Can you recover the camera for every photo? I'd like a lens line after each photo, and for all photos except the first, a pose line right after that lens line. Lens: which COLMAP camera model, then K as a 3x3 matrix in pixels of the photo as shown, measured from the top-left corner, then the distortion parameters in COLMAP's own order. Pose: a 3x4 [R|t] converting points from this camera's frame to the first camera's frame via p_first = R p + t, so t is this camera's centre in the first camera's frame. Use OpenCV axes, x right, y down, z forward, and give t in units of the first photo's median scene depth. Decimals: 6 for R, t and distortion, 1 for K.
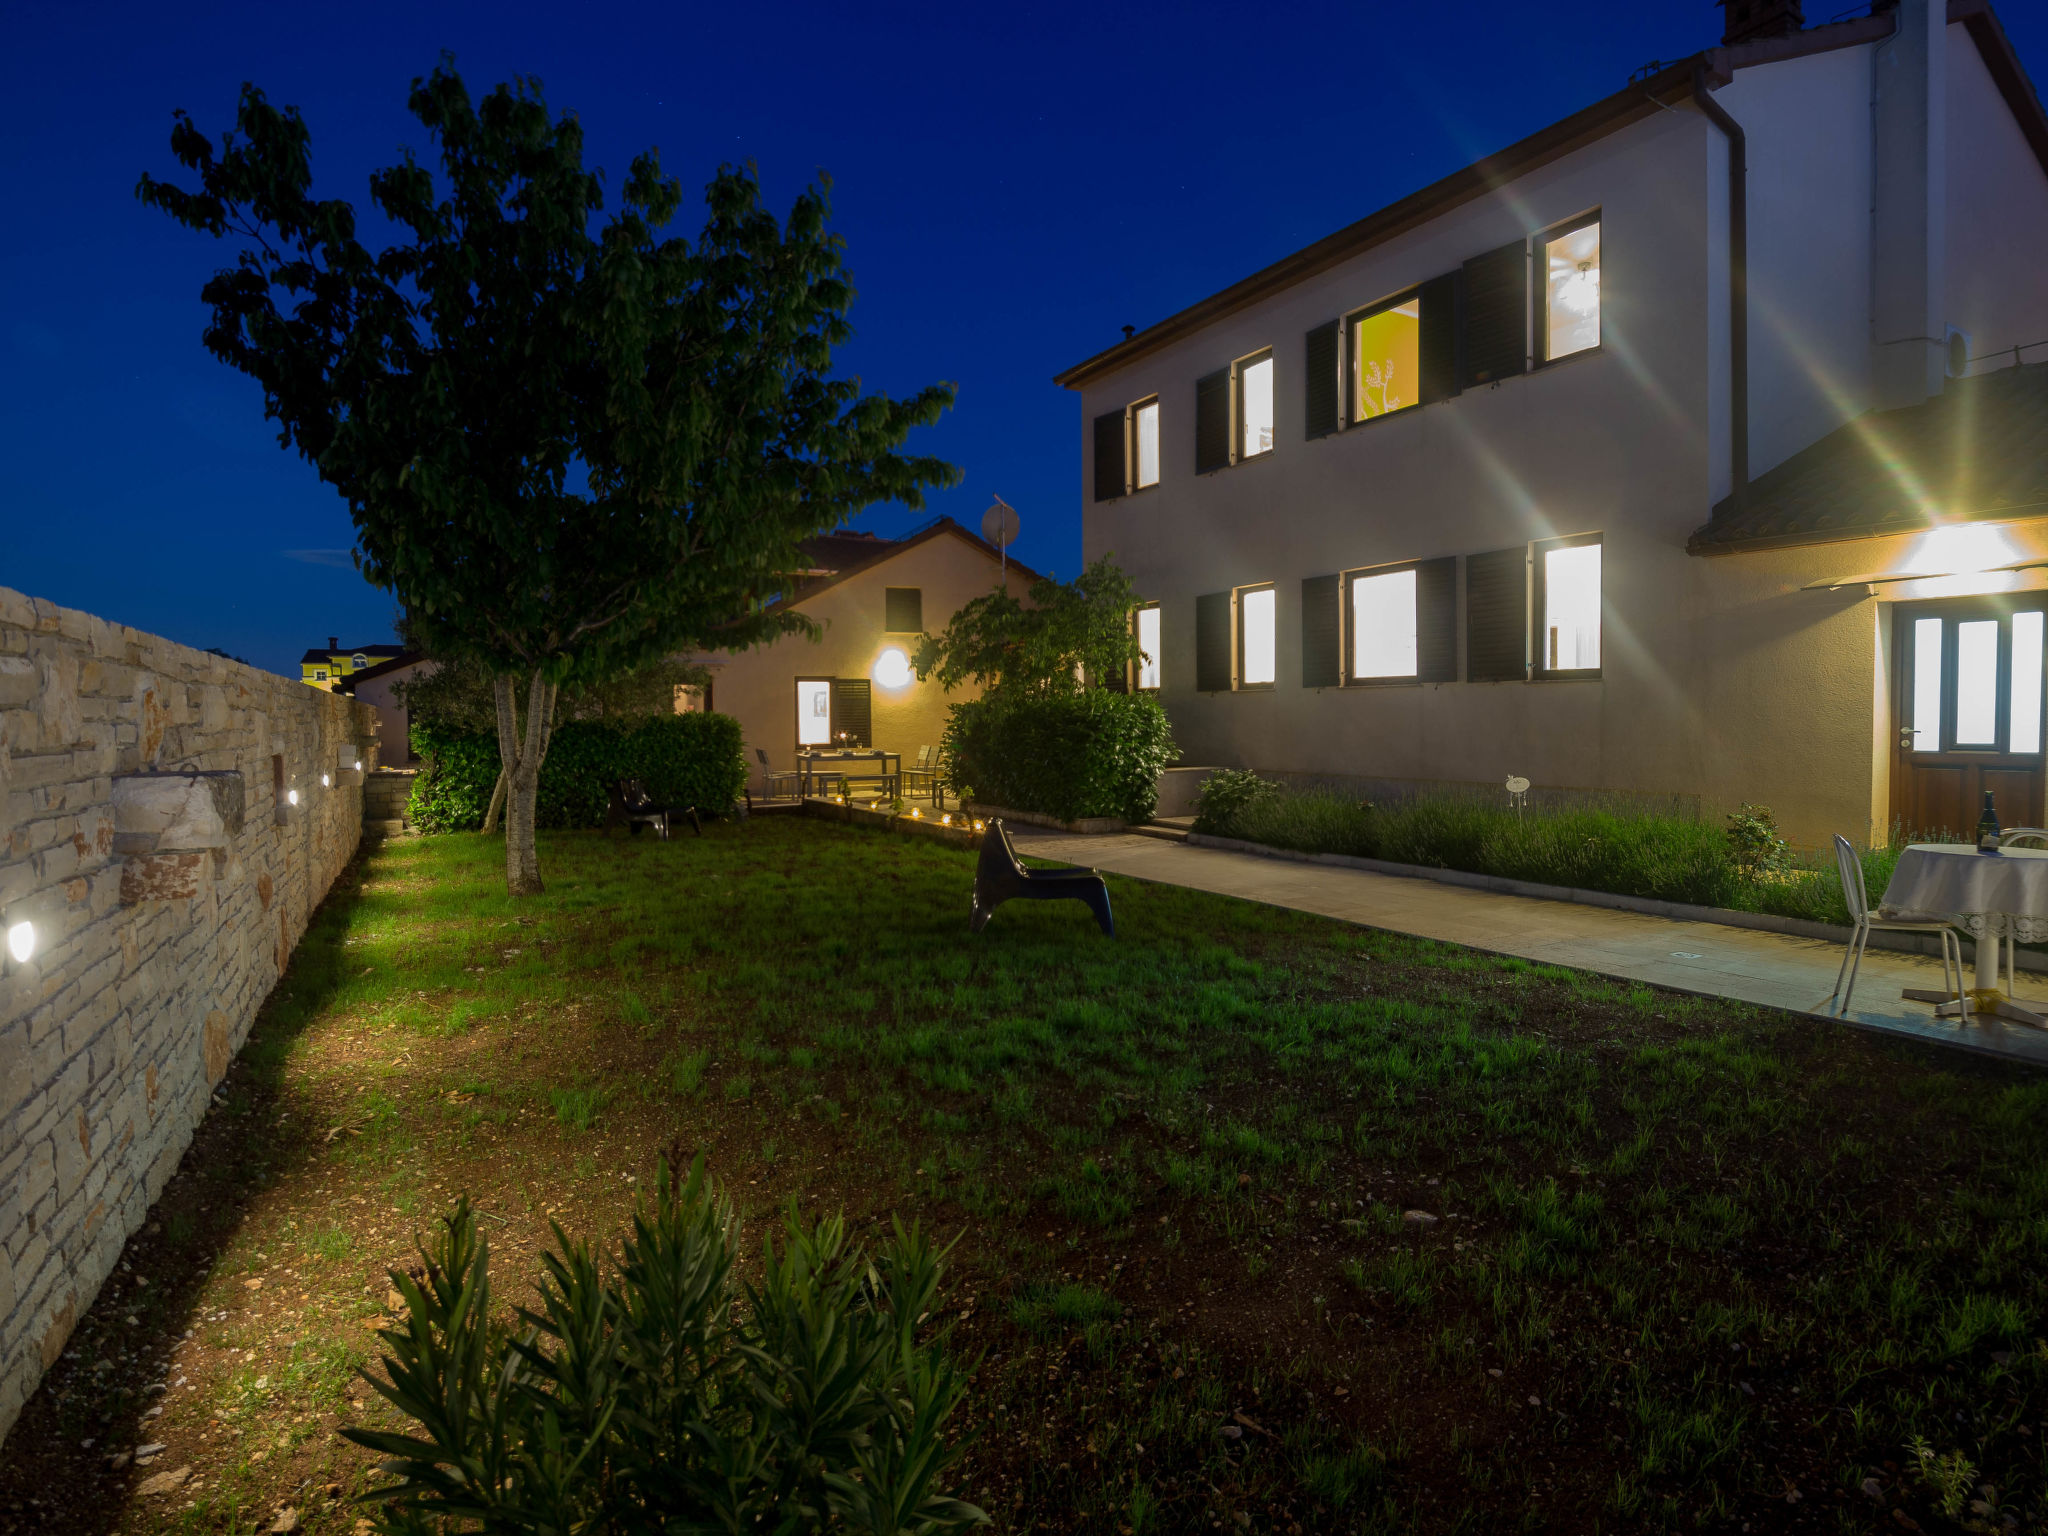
lens RADIAL K [[1070.0, 0, 1020.6], [0, 1070.0, 766.9], [0, 0, 1]] dist [-0.042957, 0.007333]
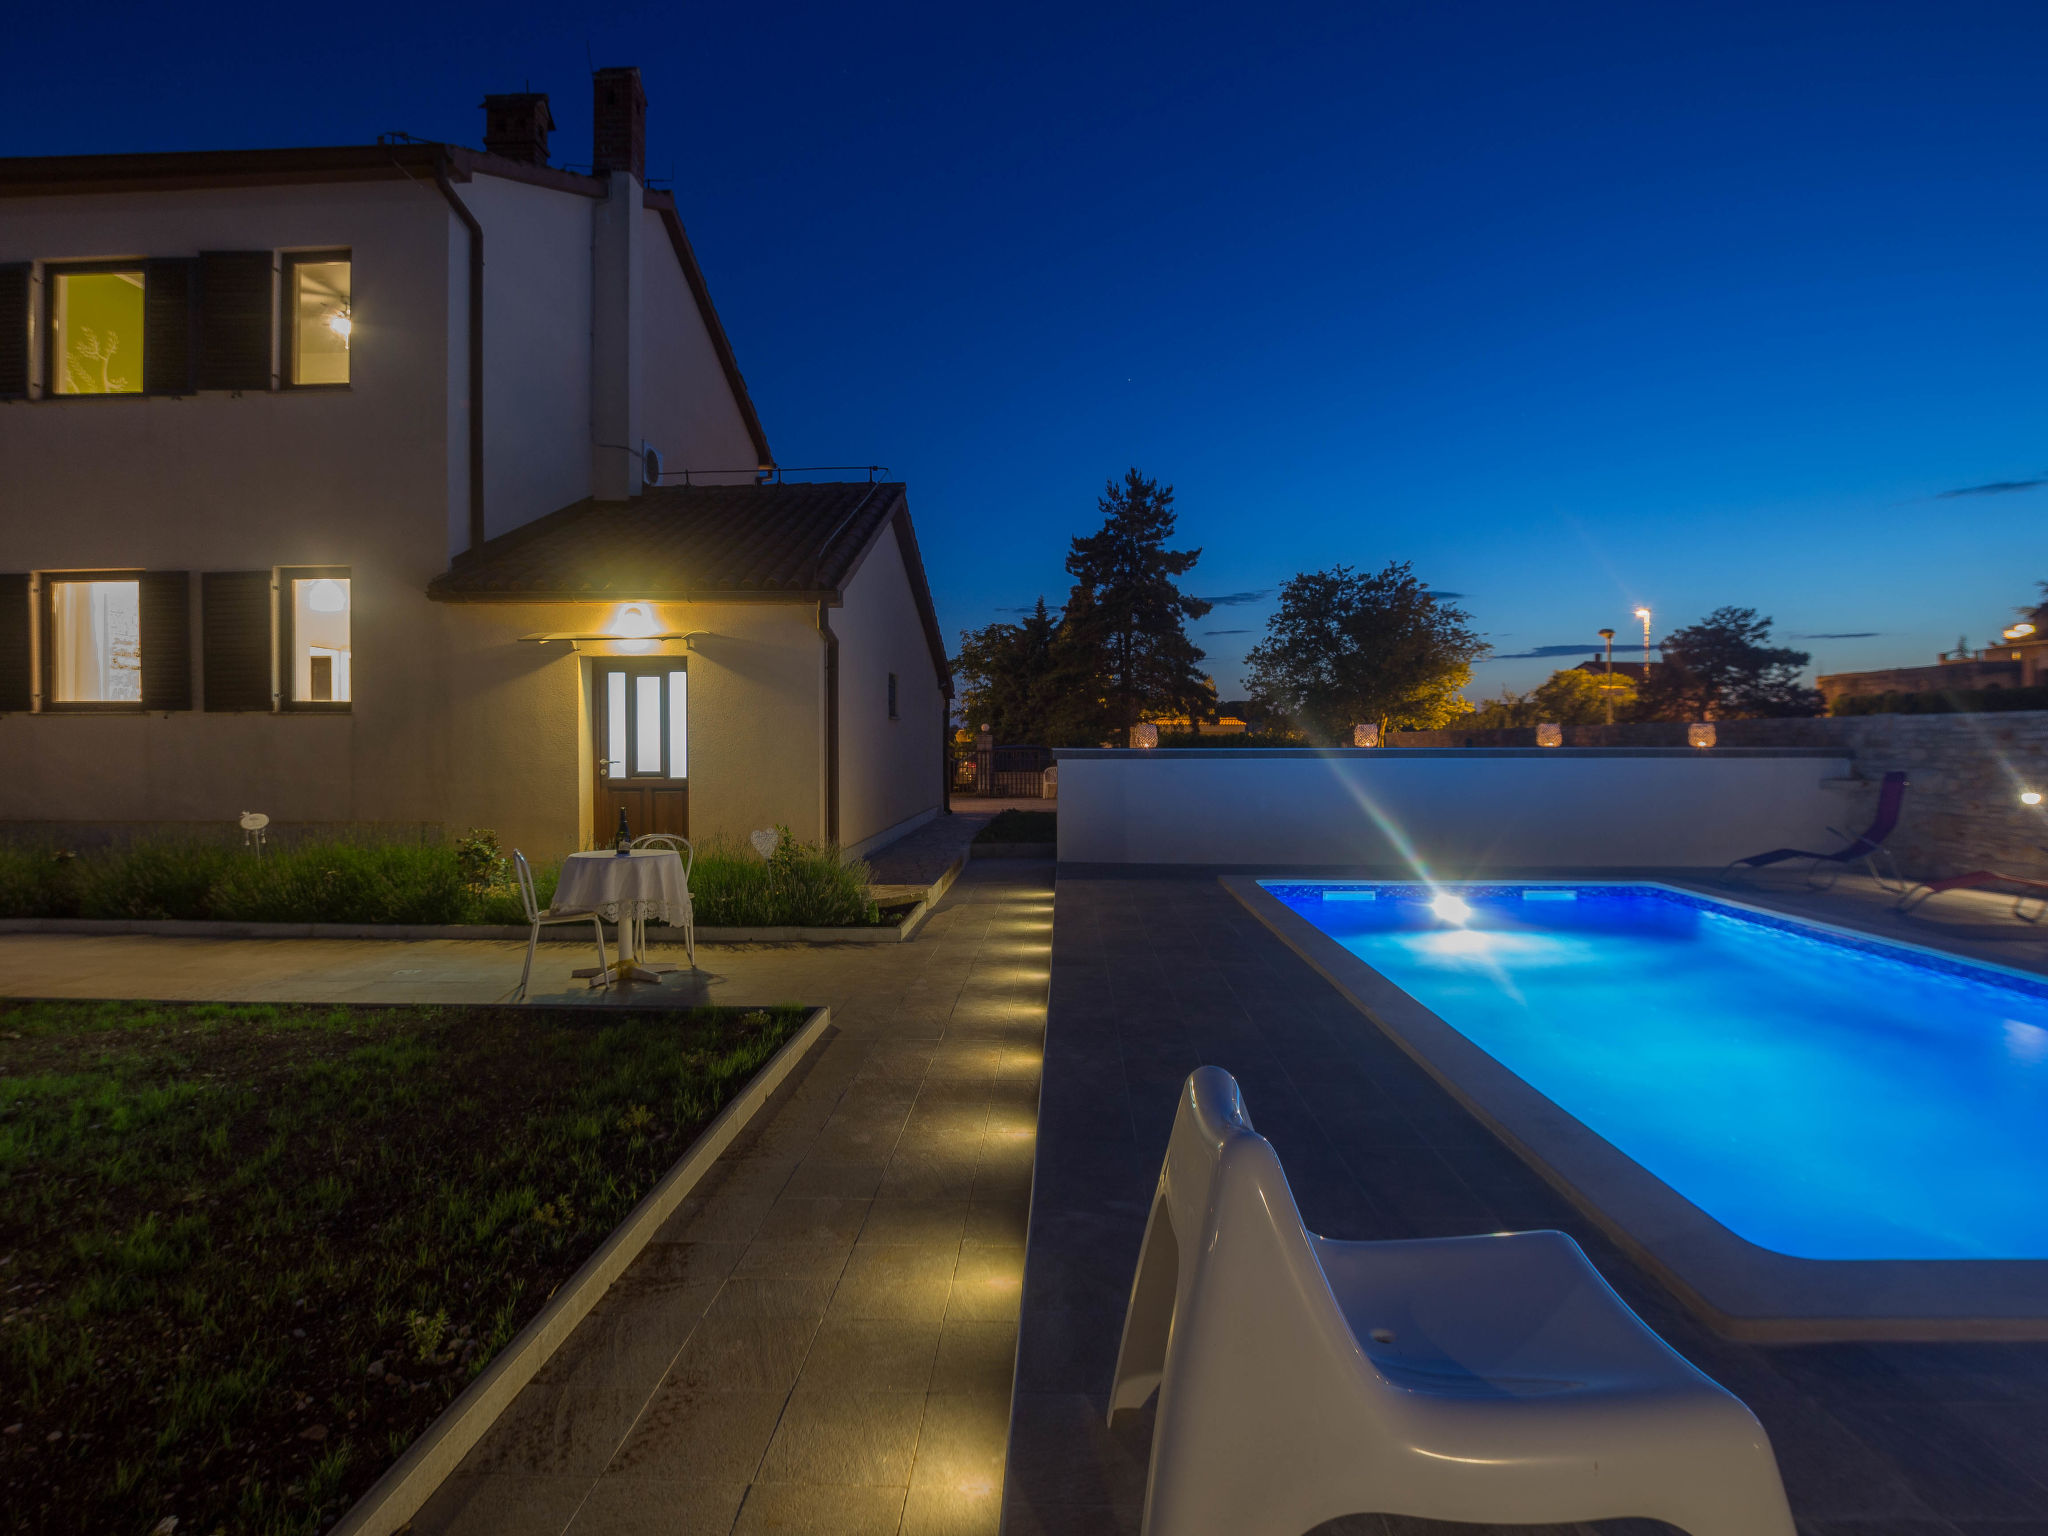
lens RADIAL K [[1070.0, 0, 1022.2], [0, 1070.0, 766.4], [0, 0, 1]] dist [-0.042957, 0.007333]
pose [[0.527798, -0.007517, 0.849336, 0.038765], [0.035138, 0.999298, -0.012991, 0.003937], [-0.848643, 0.036700, 0.527692, -0.078562]]
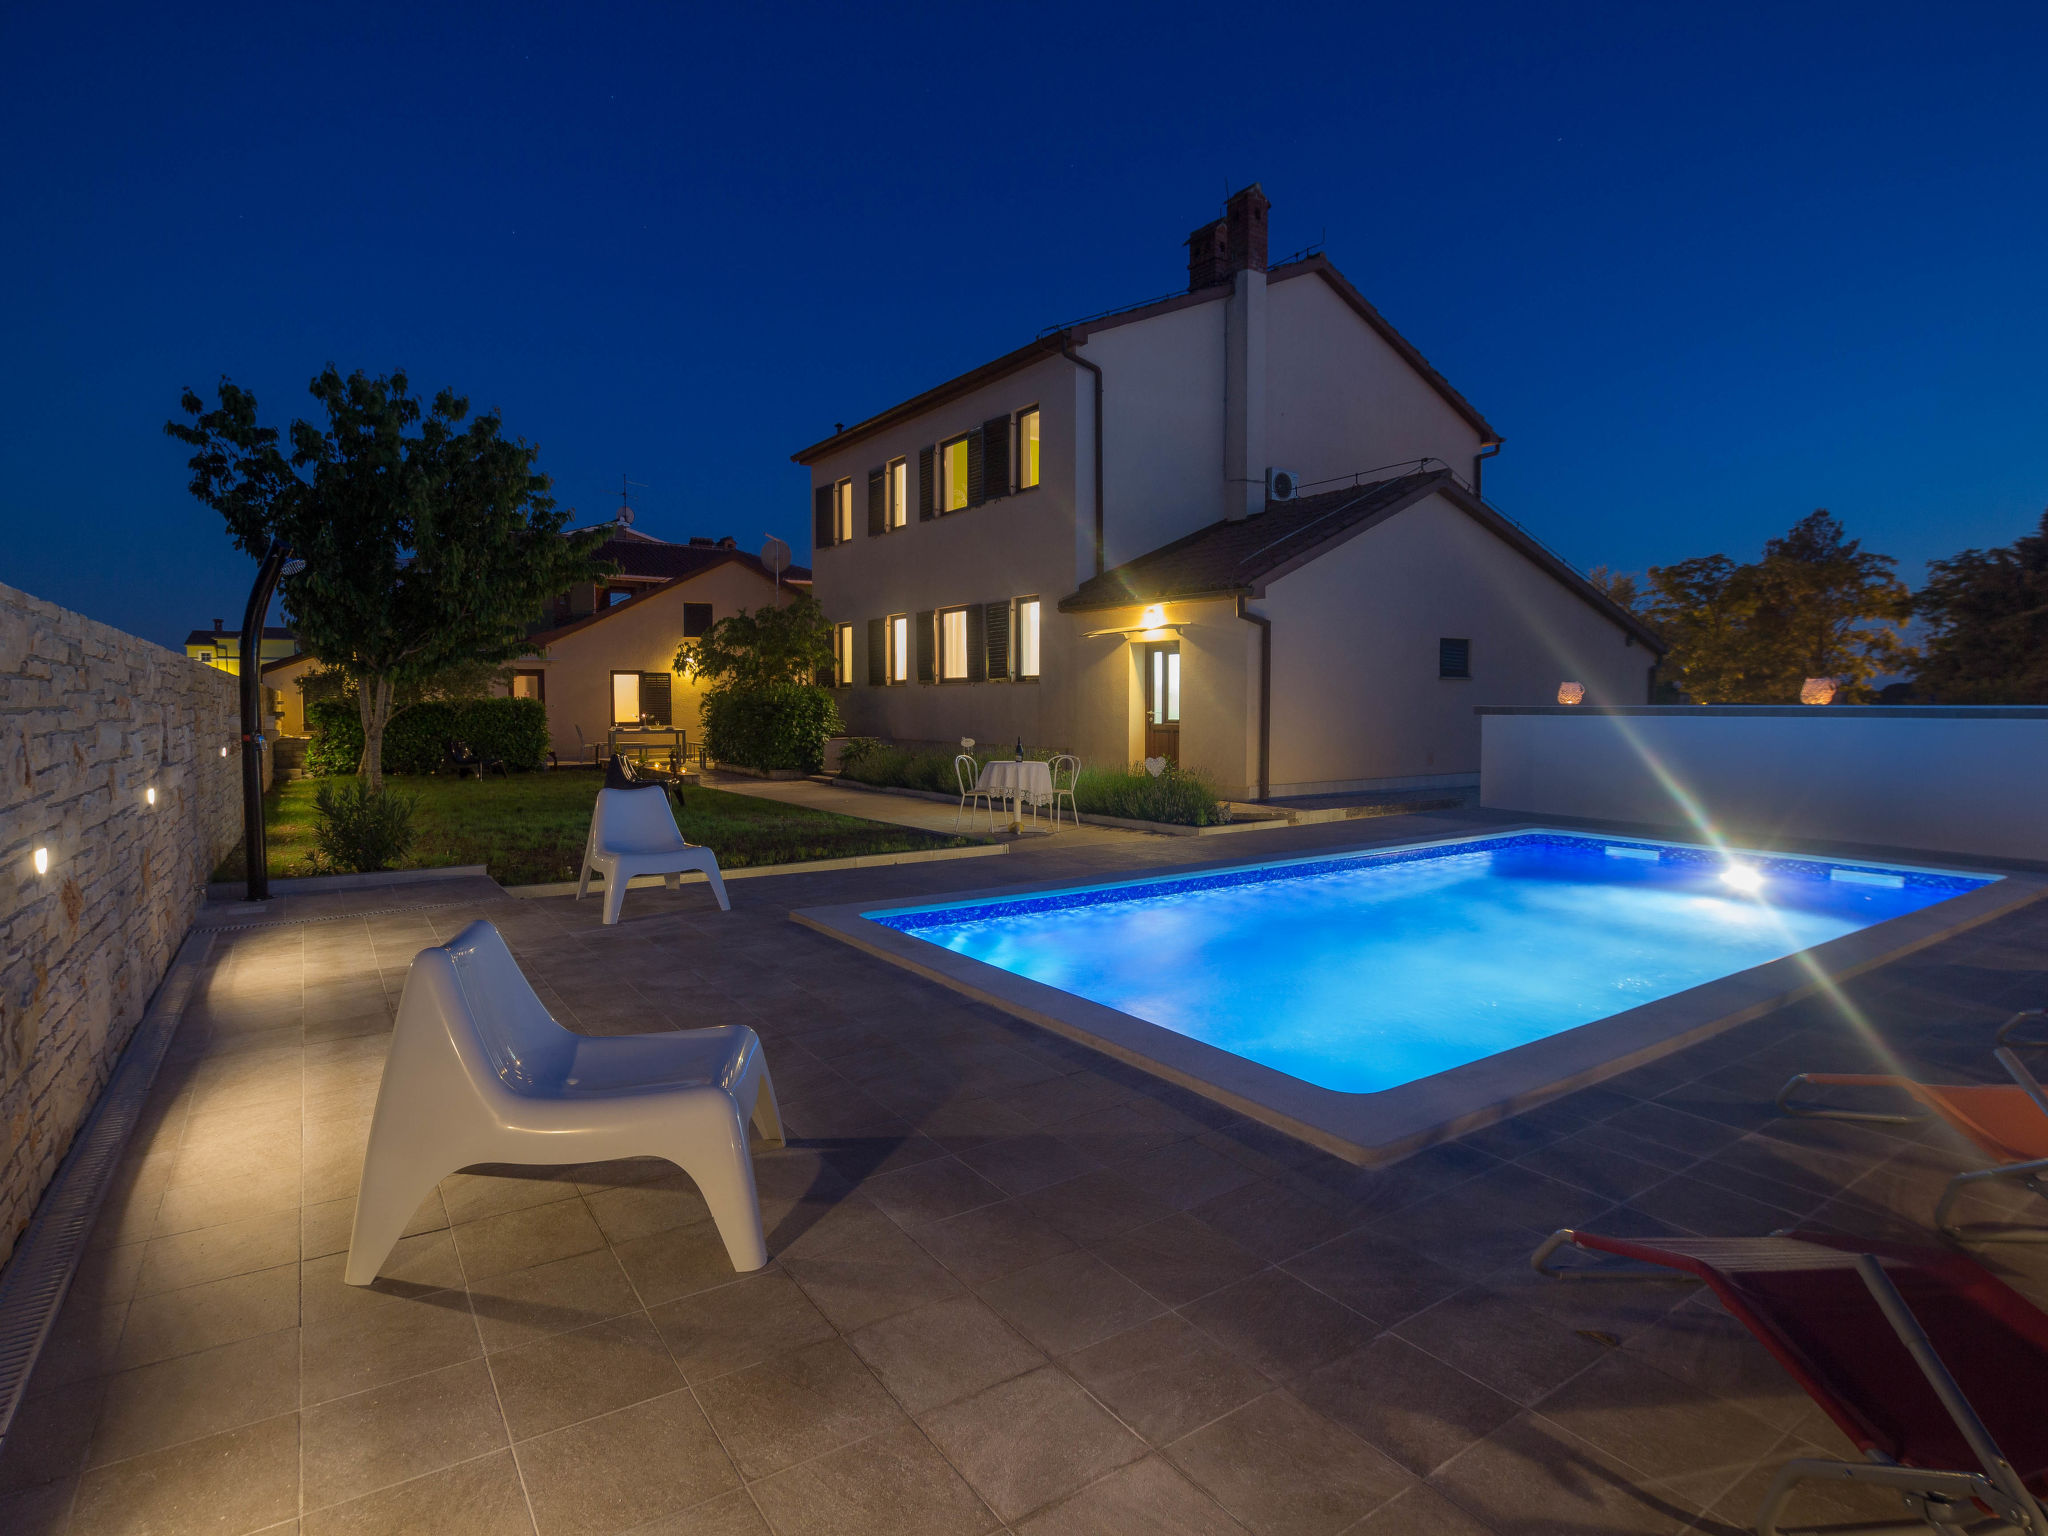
lens RADIAL K [[1070.0, 0, 1033.2], [0, 1070.0, 761.7], [0, 0, 1]] dist [-0.042957, 0.007333]
pose [[0.996176, 0.004204, 0.087270, 0.437685], [-0.004843, 0.999963, 0.007110, 0.035958], [-0.087237, -0.007505, 0.996159, -0.789597]]
